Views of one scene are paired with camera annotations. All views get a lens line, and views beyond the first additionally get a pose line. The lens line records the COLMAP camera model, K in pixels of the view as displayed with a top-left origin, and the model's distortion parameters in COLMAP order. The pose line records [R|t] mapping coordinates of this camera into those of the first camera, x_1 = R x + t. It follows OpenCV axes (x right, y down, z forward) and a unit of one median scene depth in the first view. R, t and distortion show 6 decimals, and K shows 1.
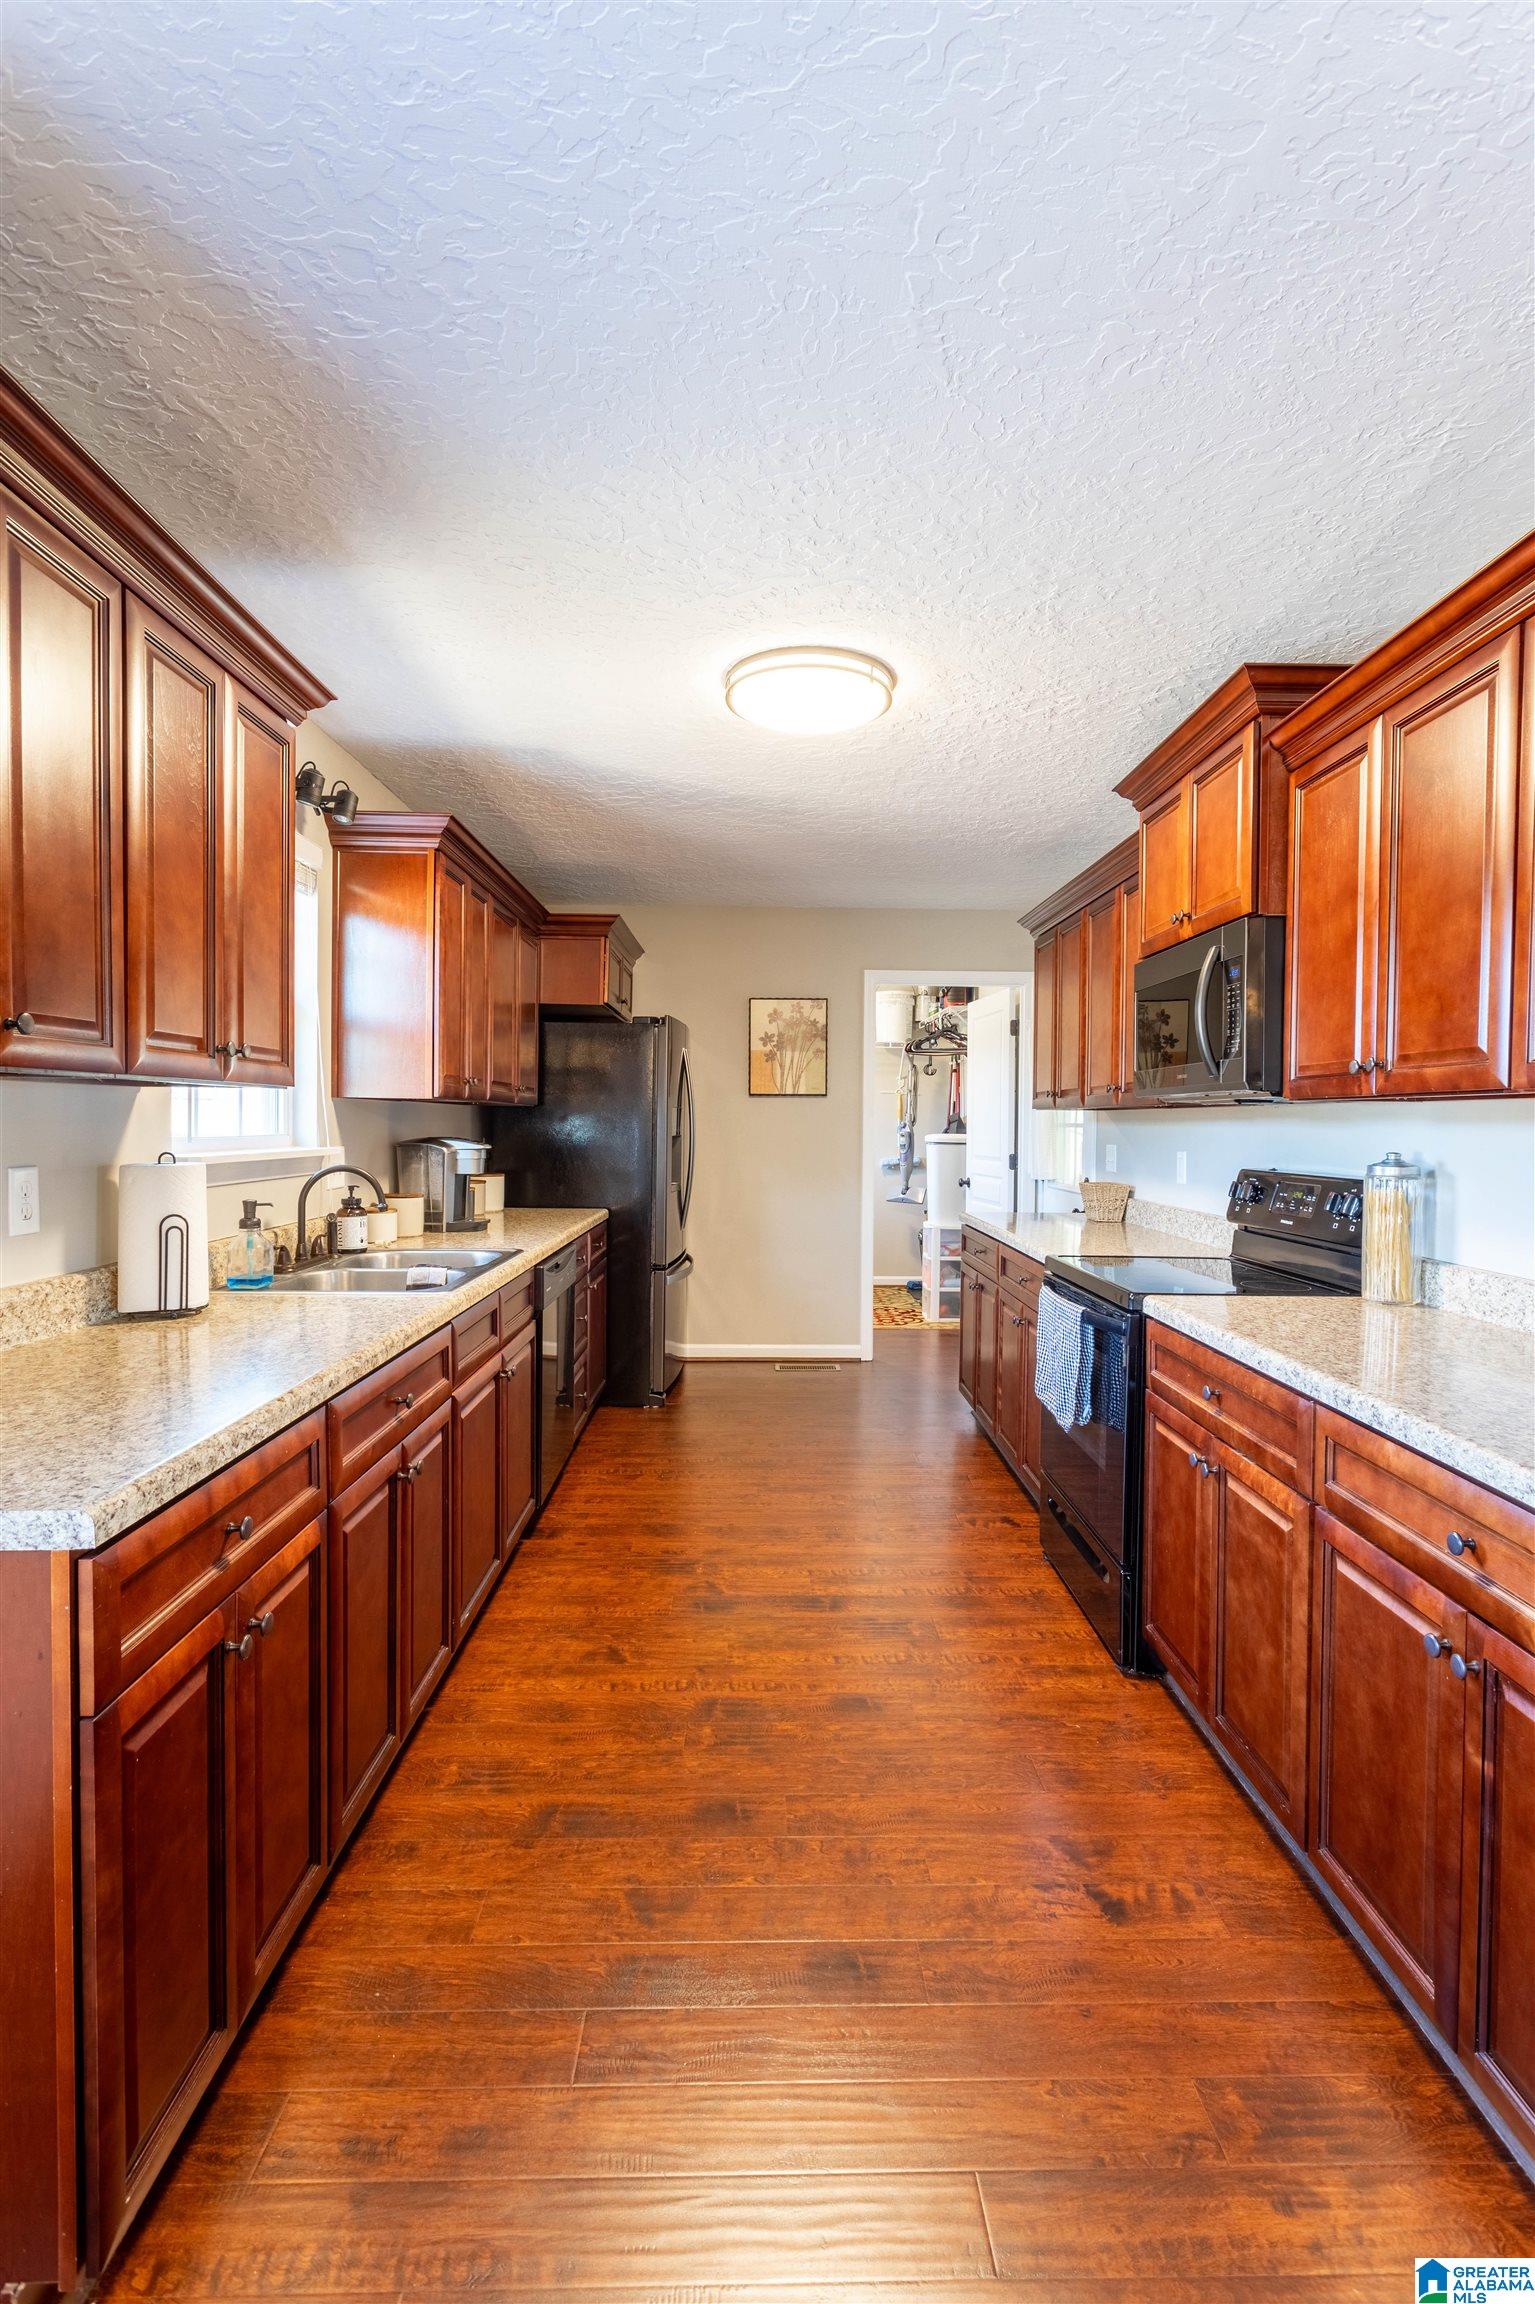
lens RADIAL K [[1071.4, 0, 774.4], [0, 1071.4, 1149.8], [0, 0, 1]] dist [-0.001880, 0.001519]
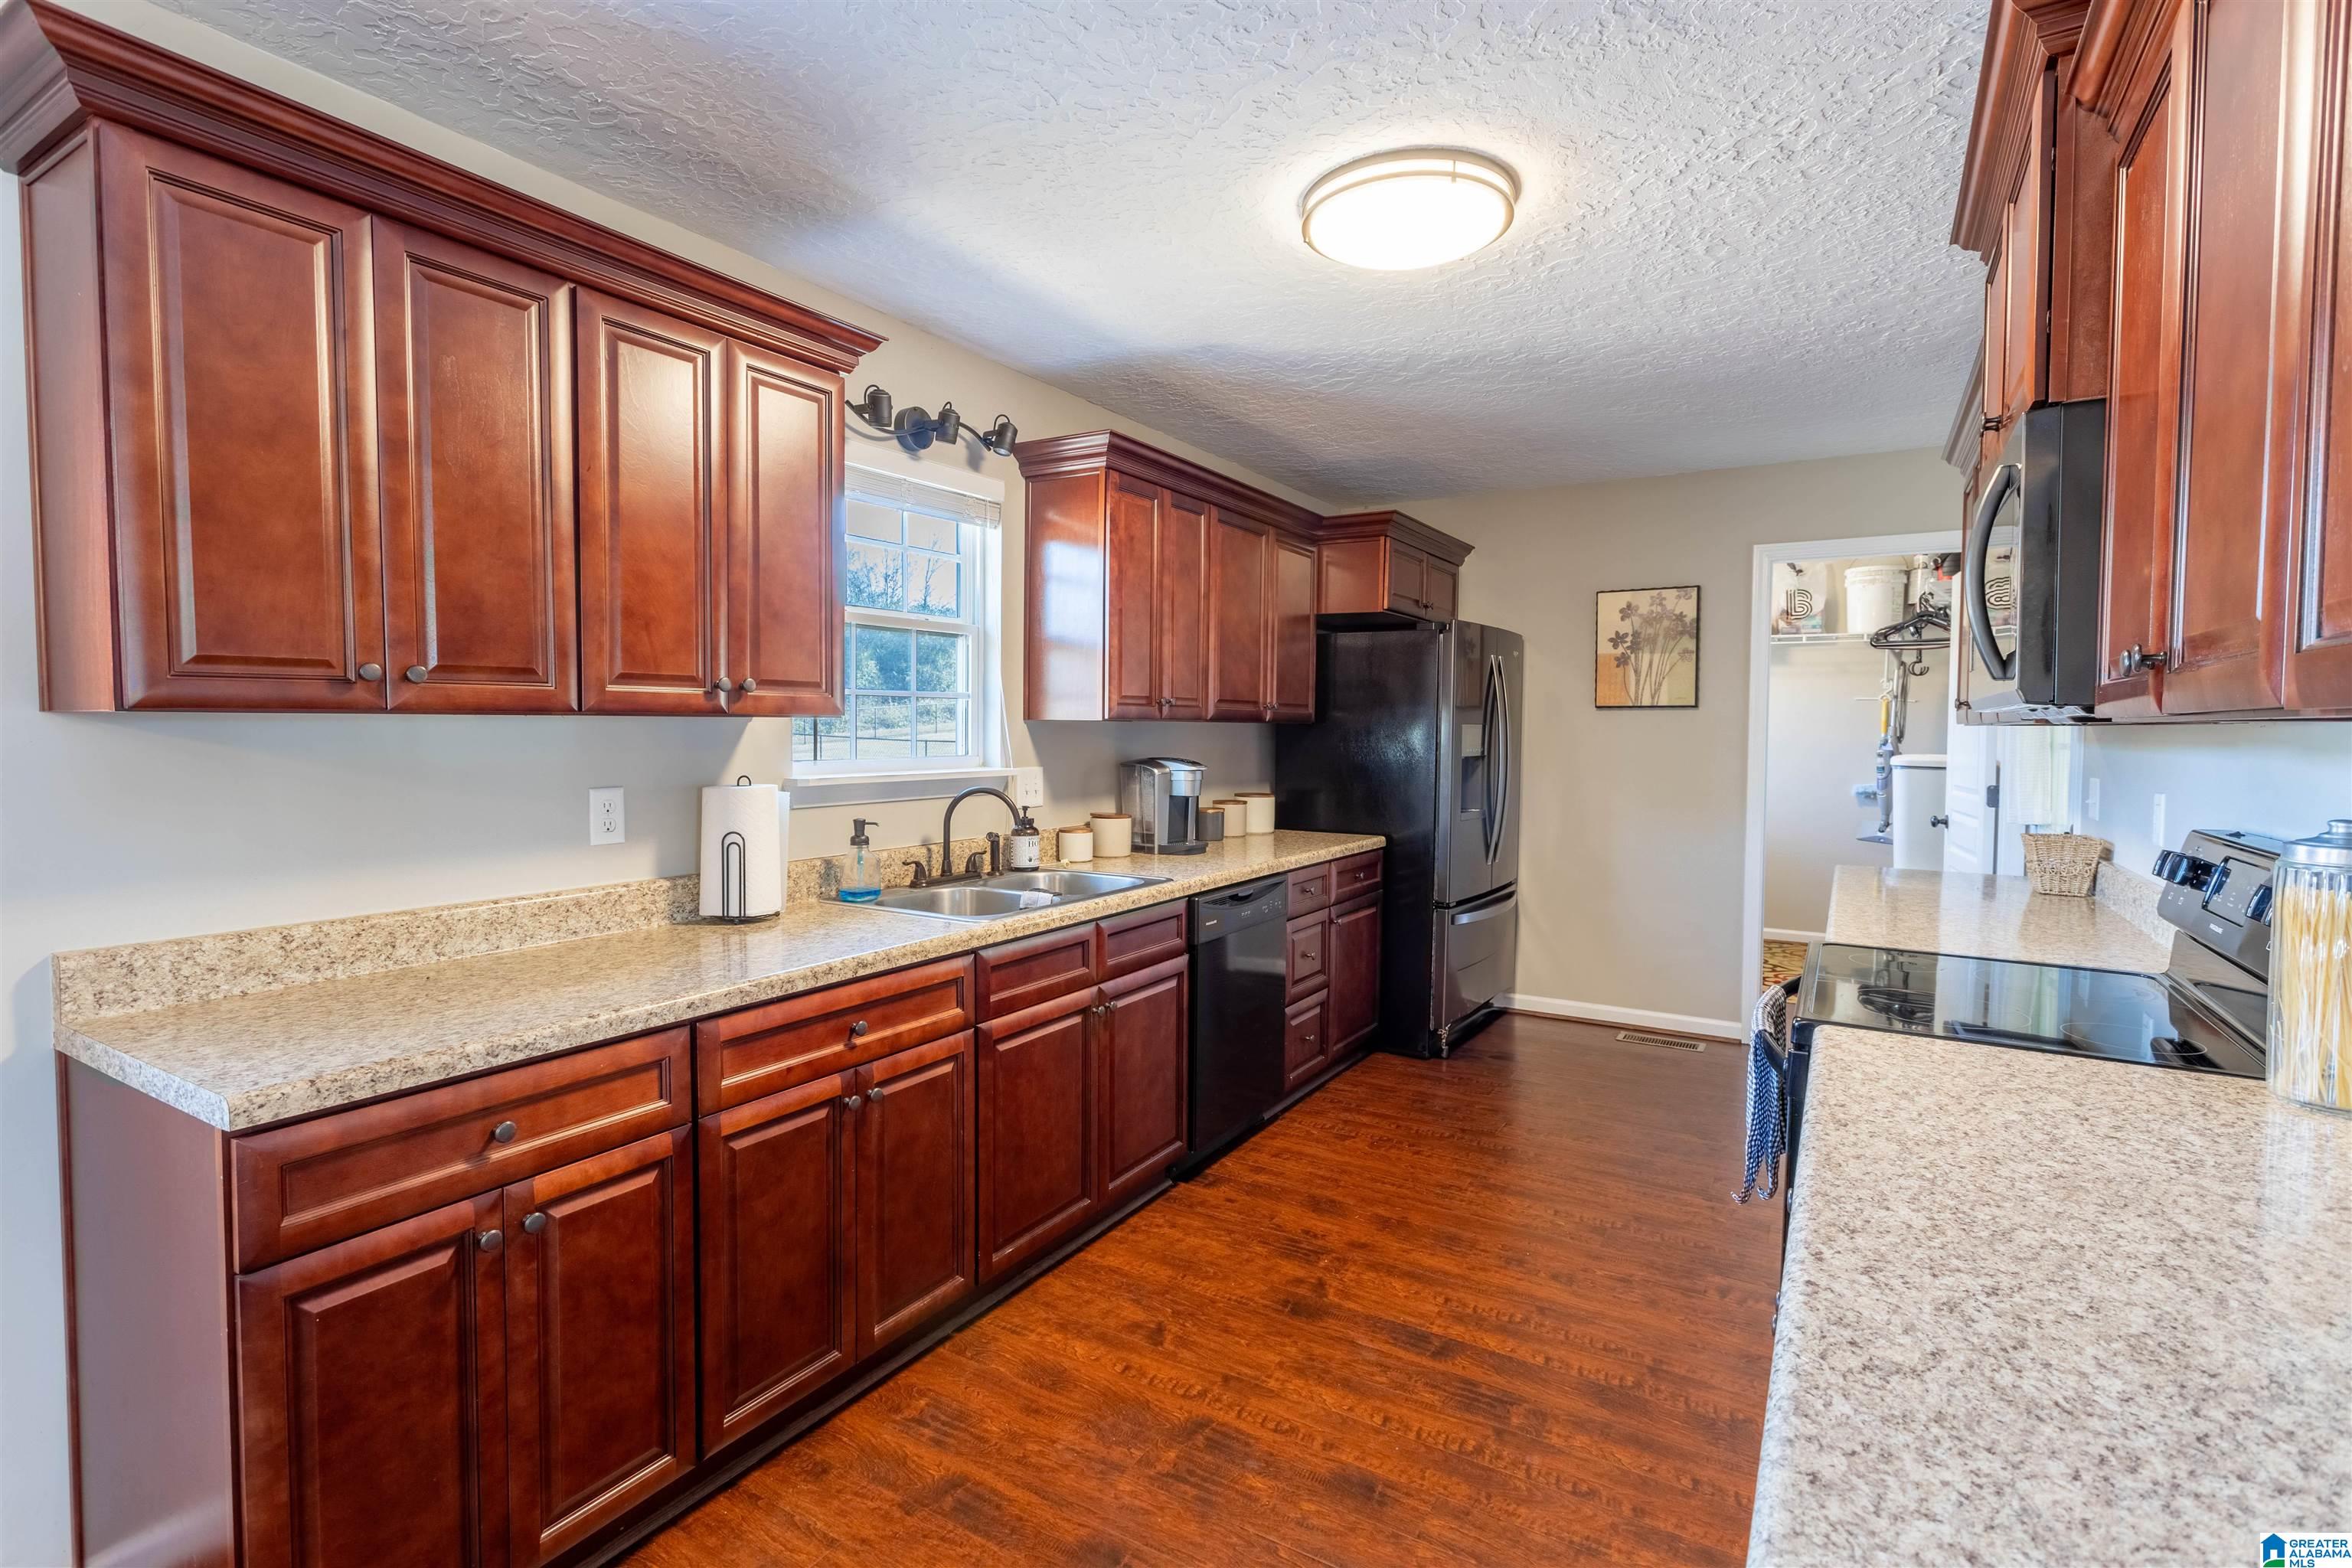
lens RADIAL K [[1093.7, 0, 1177.9], [0, 1093.7, 771.2], [0, 0, 1]] dist [-0.001880, 0.001519]
pose [[0.843709, 0.018149, -0.536495, 0.292296], [-0.012590, 0.999822, 0.014025, -0.016420], [0.536654, -0.005078, 0.843787, 0.187023]]
